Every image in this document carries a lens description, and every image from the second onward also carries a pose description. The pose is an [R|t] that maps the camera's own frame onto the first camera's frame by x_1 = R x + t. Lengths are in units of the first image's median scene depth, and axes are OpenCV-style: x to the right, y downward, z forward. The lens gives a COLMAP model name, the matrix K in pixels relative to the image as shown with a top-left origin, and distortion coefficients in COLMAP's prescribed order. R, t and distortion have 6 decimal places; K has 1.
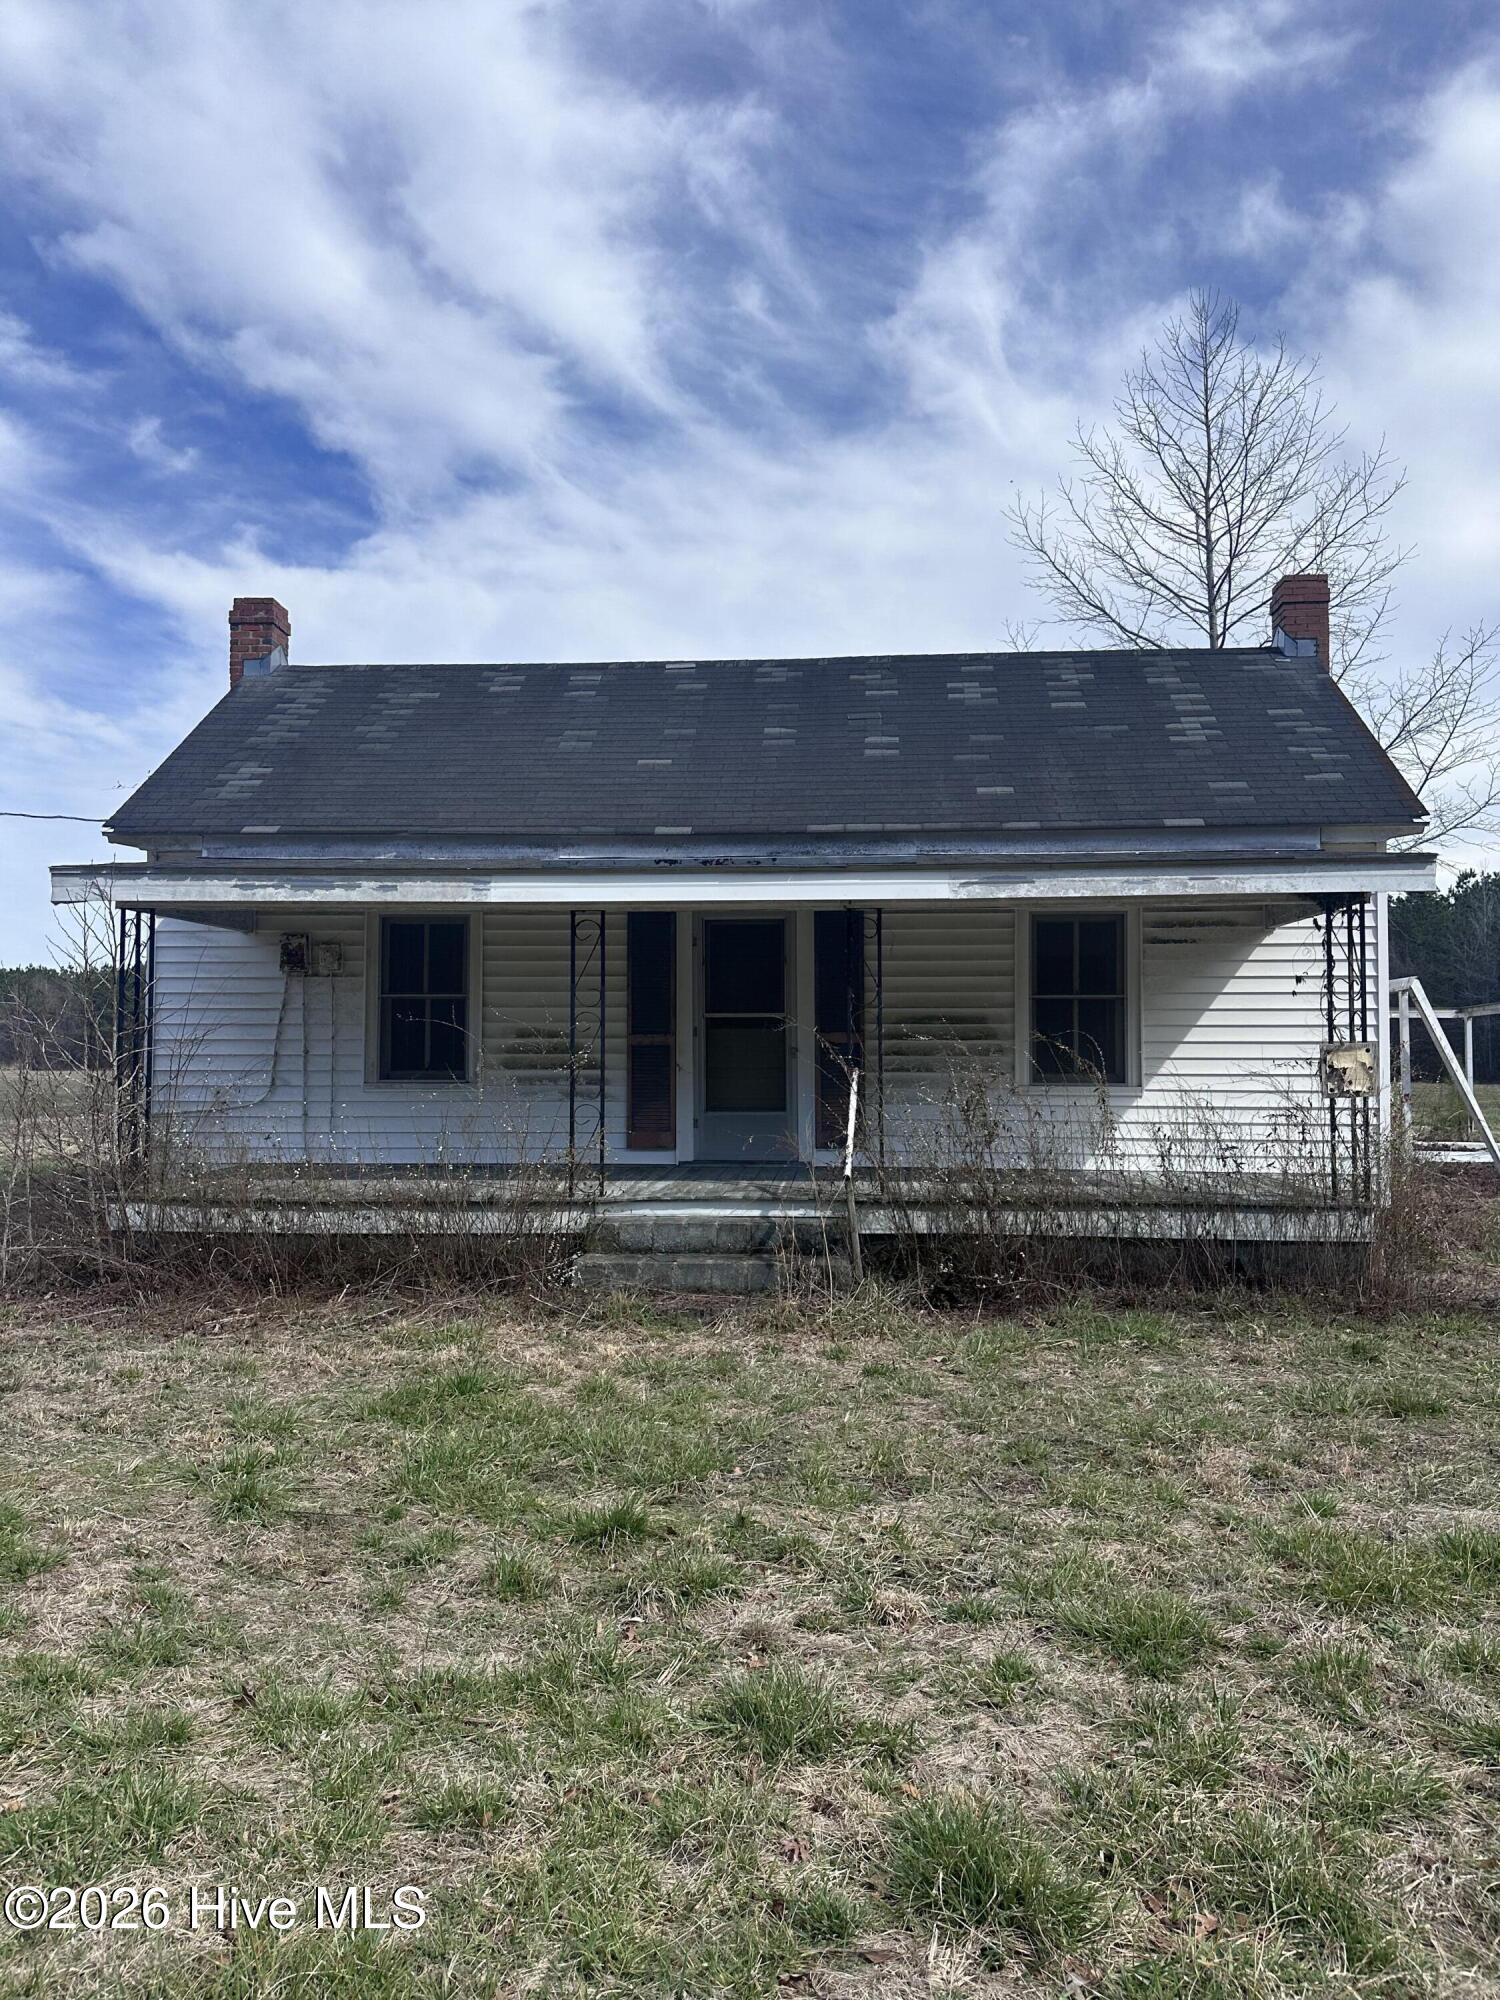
lens RADIAL K [[1431.5, 0, 750.0], [0, 1431.5, 1000.0], [0, 0, 1]] dist [0.112875, -0.045946]
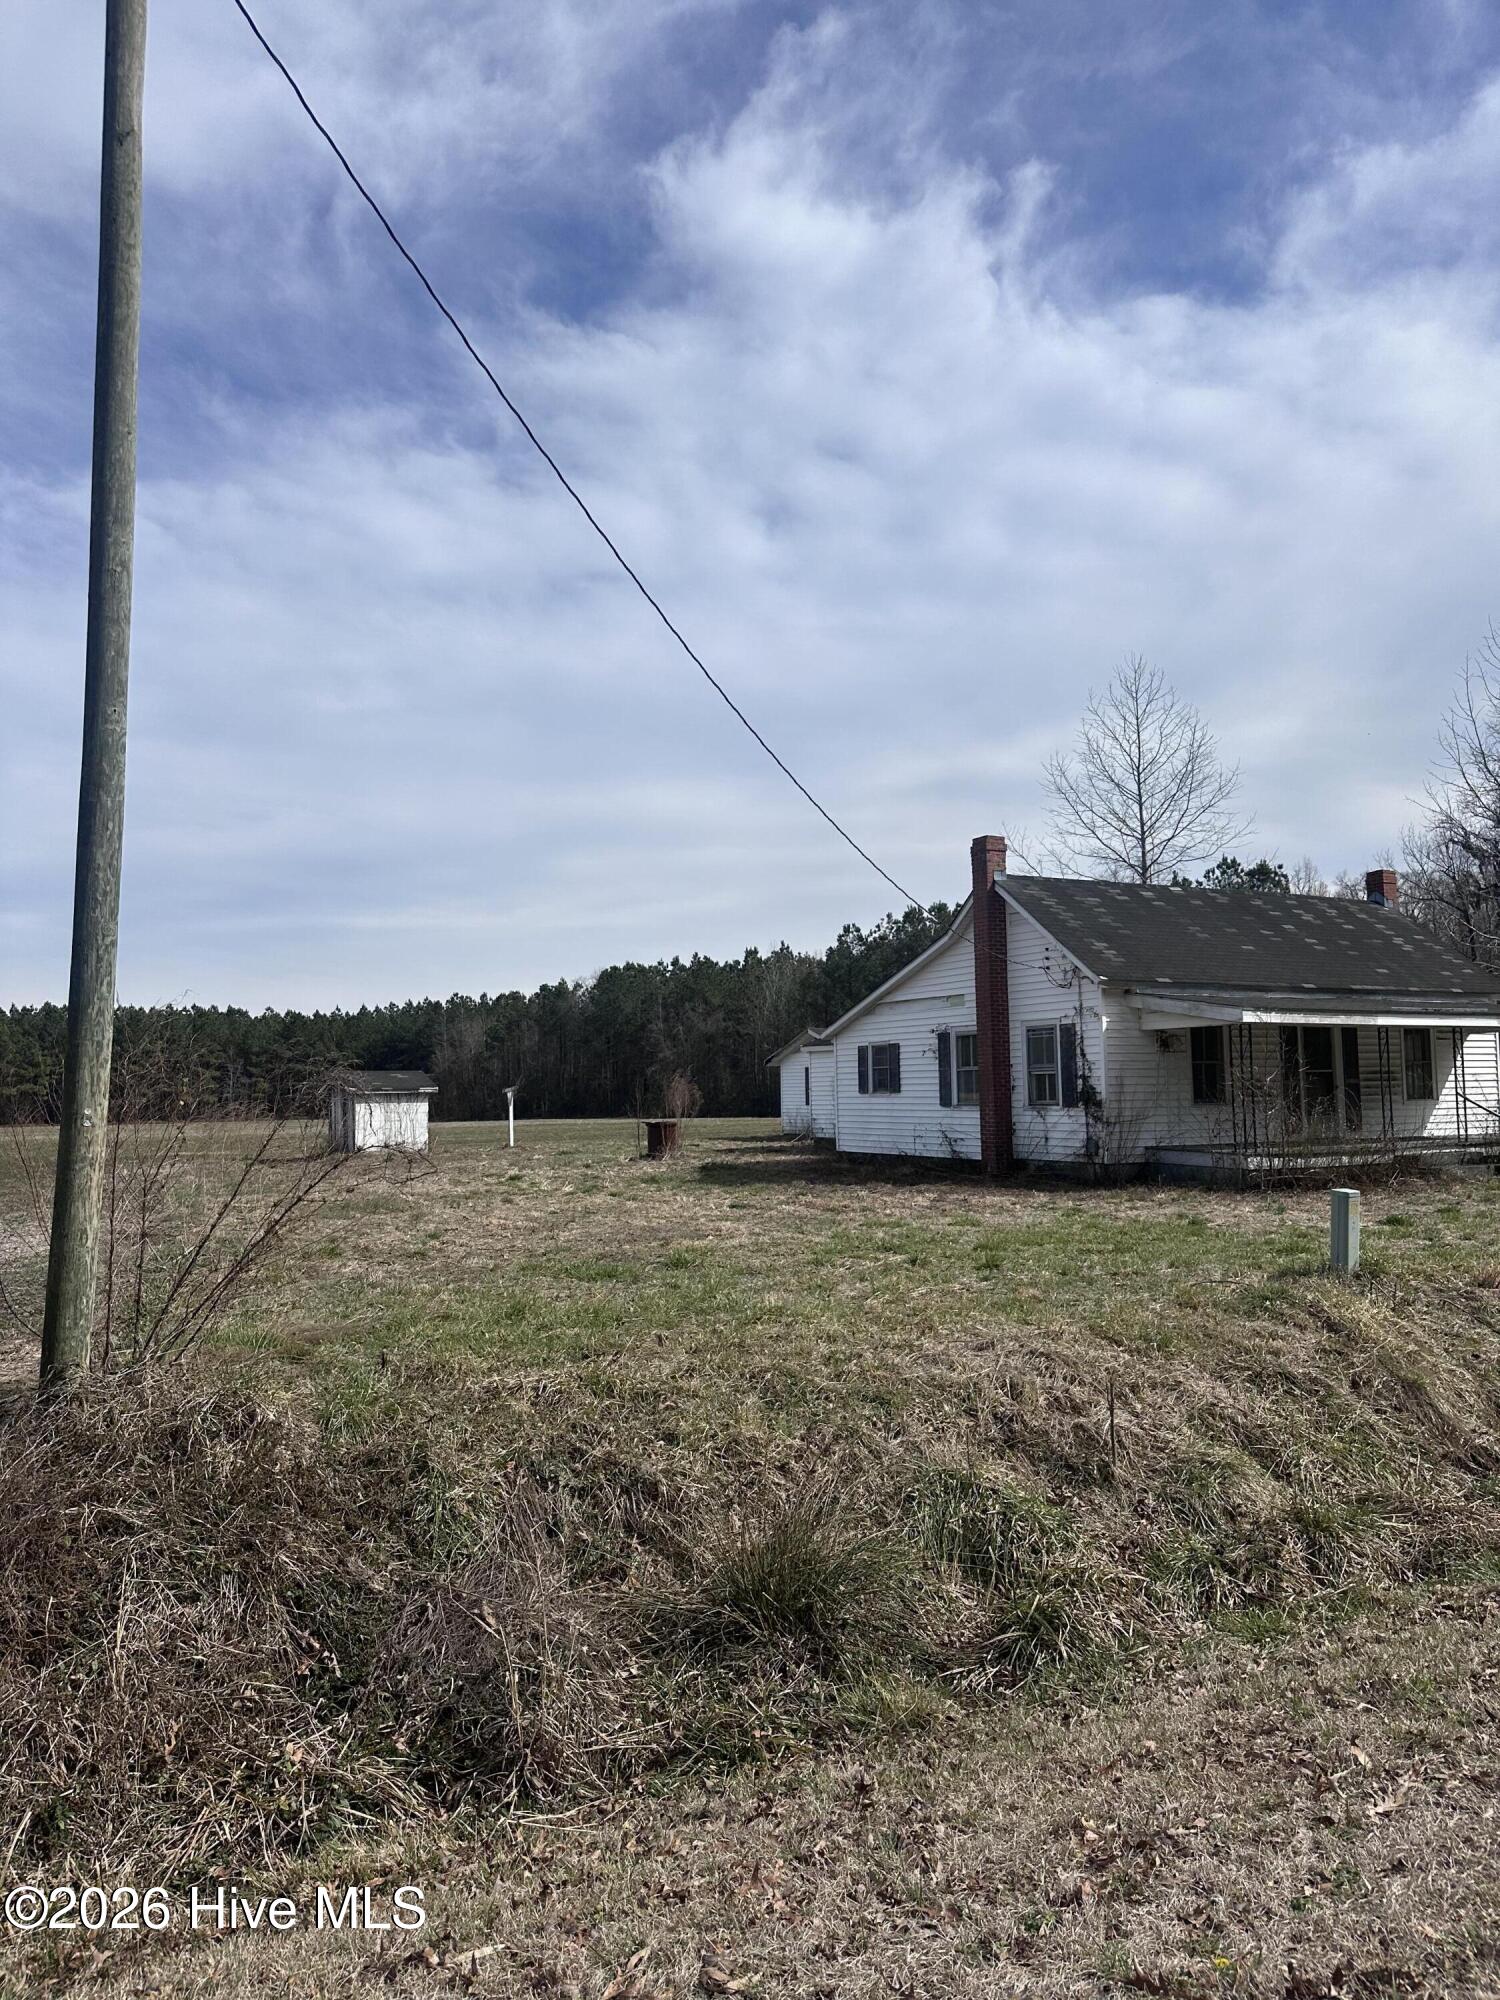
lens RADIAL K [[1431.5, 0, 750.0], [0, 1431.5, 1000.0], [0, 0, 1]] dist [0.112875, -0.045946]
pose [[0.825800, 0.020099, 0.563605, -1.966373], [-0.000688, 0.999400, -0.034632, -0.019510], [-0.563963, 0.028212, 0.825318, -0.345879]]
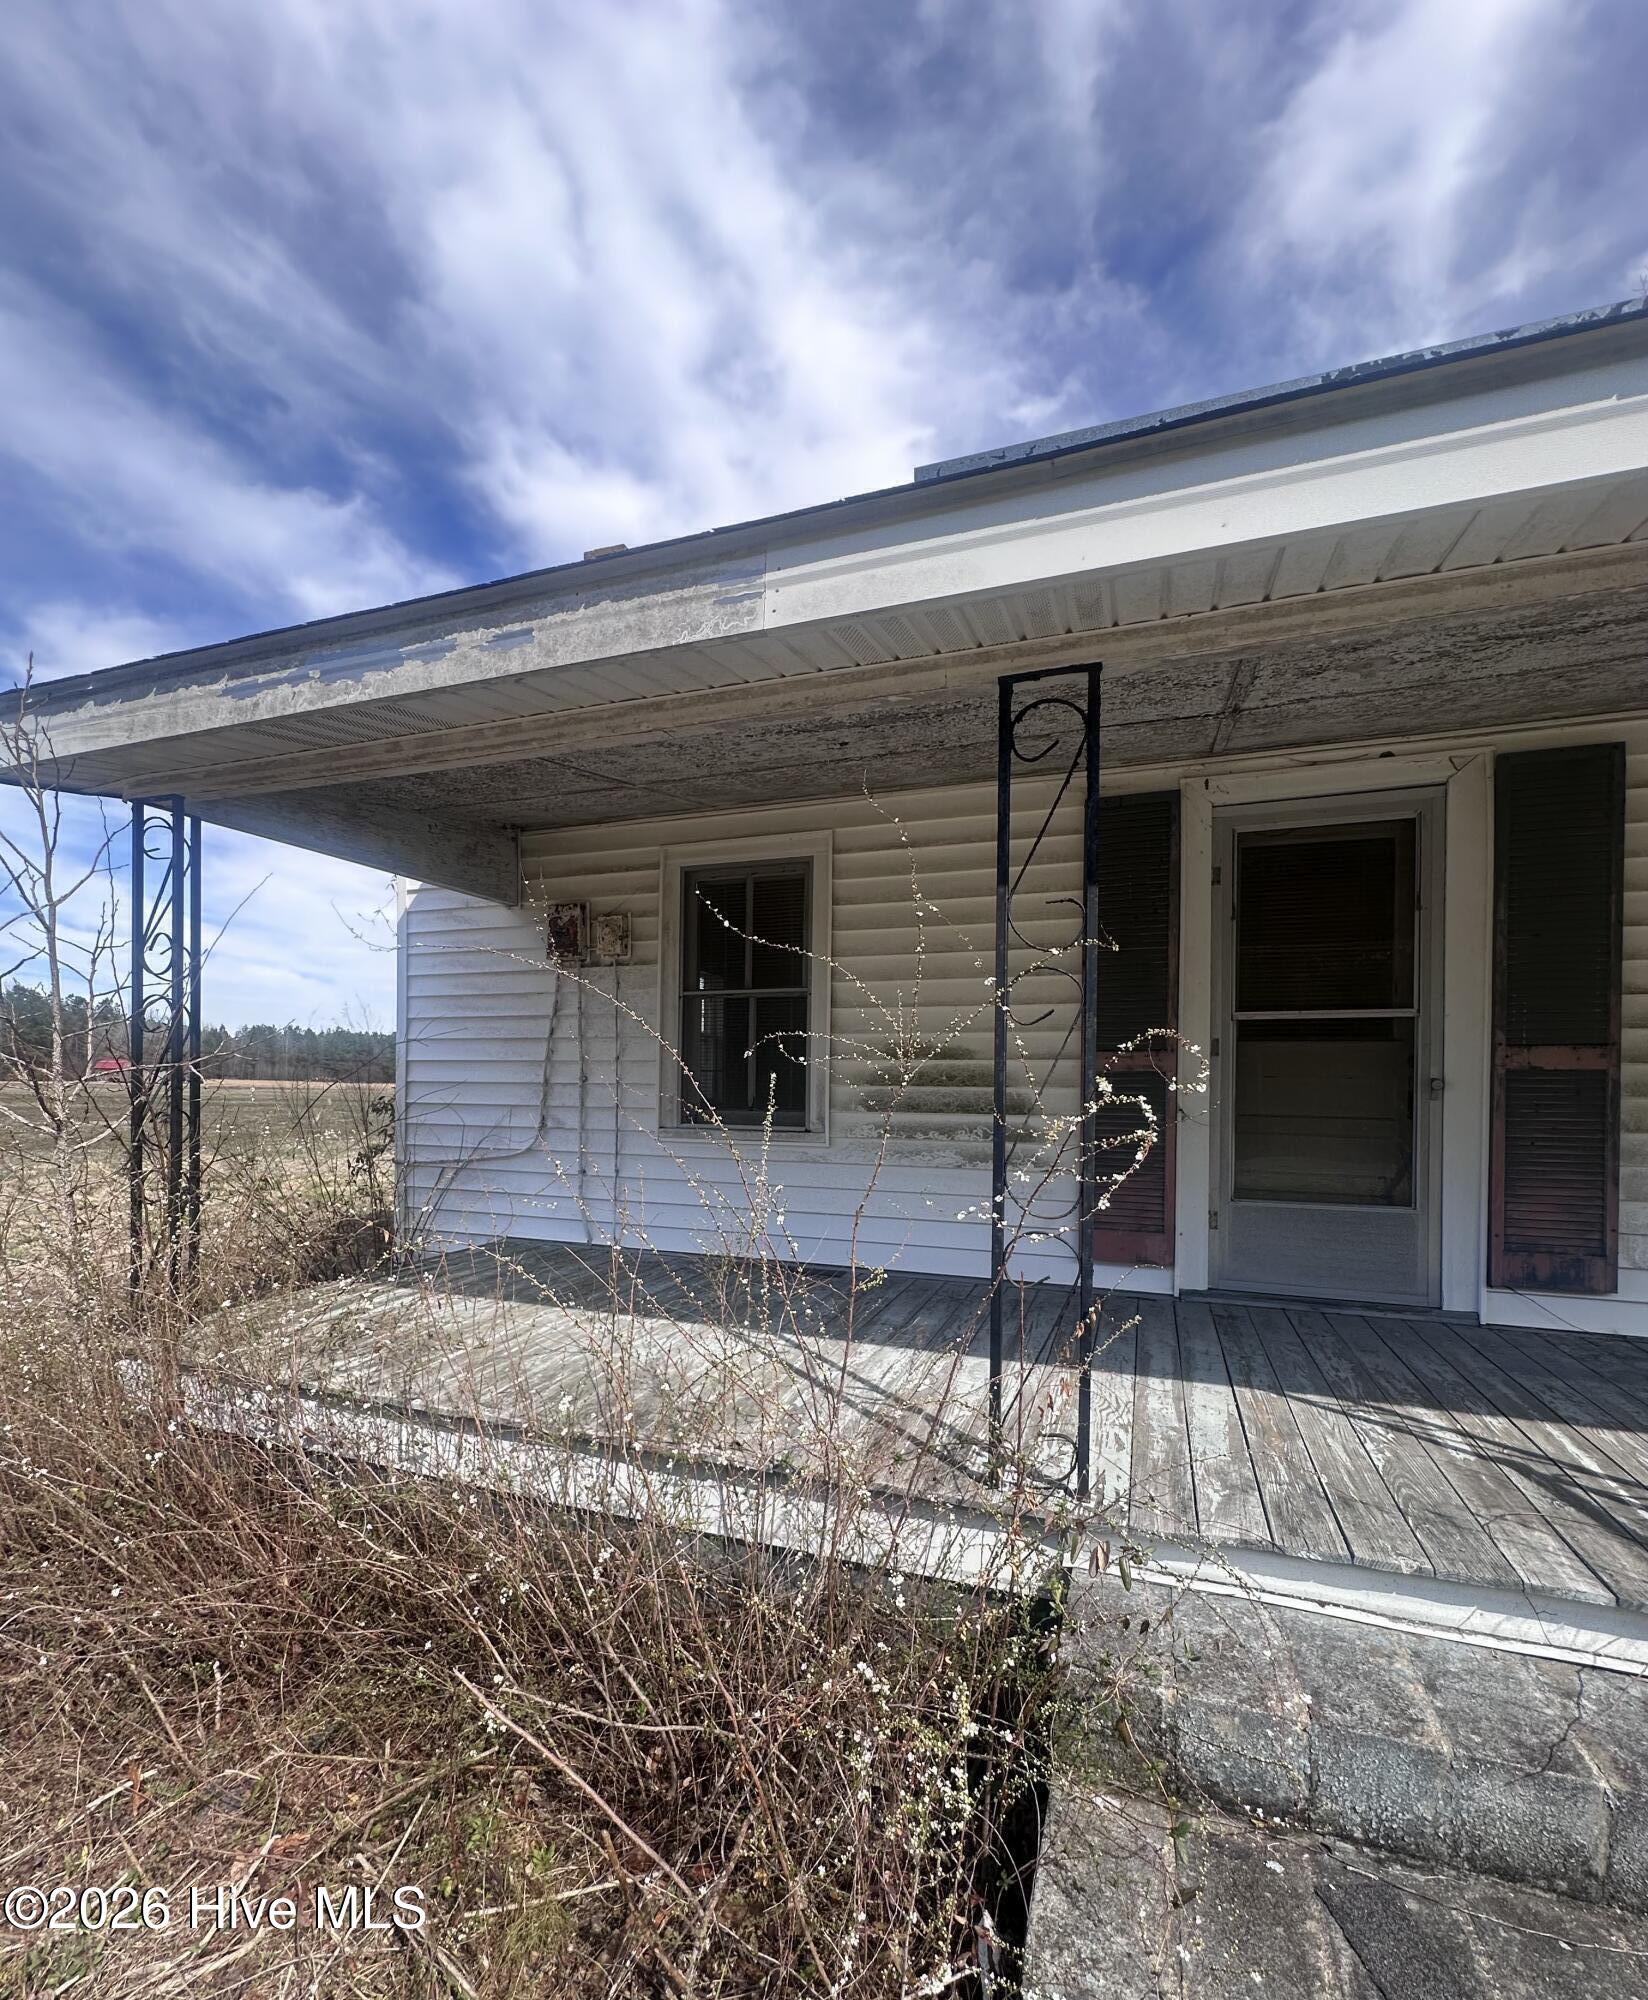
lens RADIAL K [[887.9, 0, 819.3], [0, 887.9, 1102.3], [0, 0, 1]] dist [0.000676, -0.000210]
pose [[0.961074, 0.015309, -0.275868, -0.088276], [-0.000114, 0.998486, 0.055014, 0.024340], [0.276293, -0.052841, 0.959620, 0.644899]]
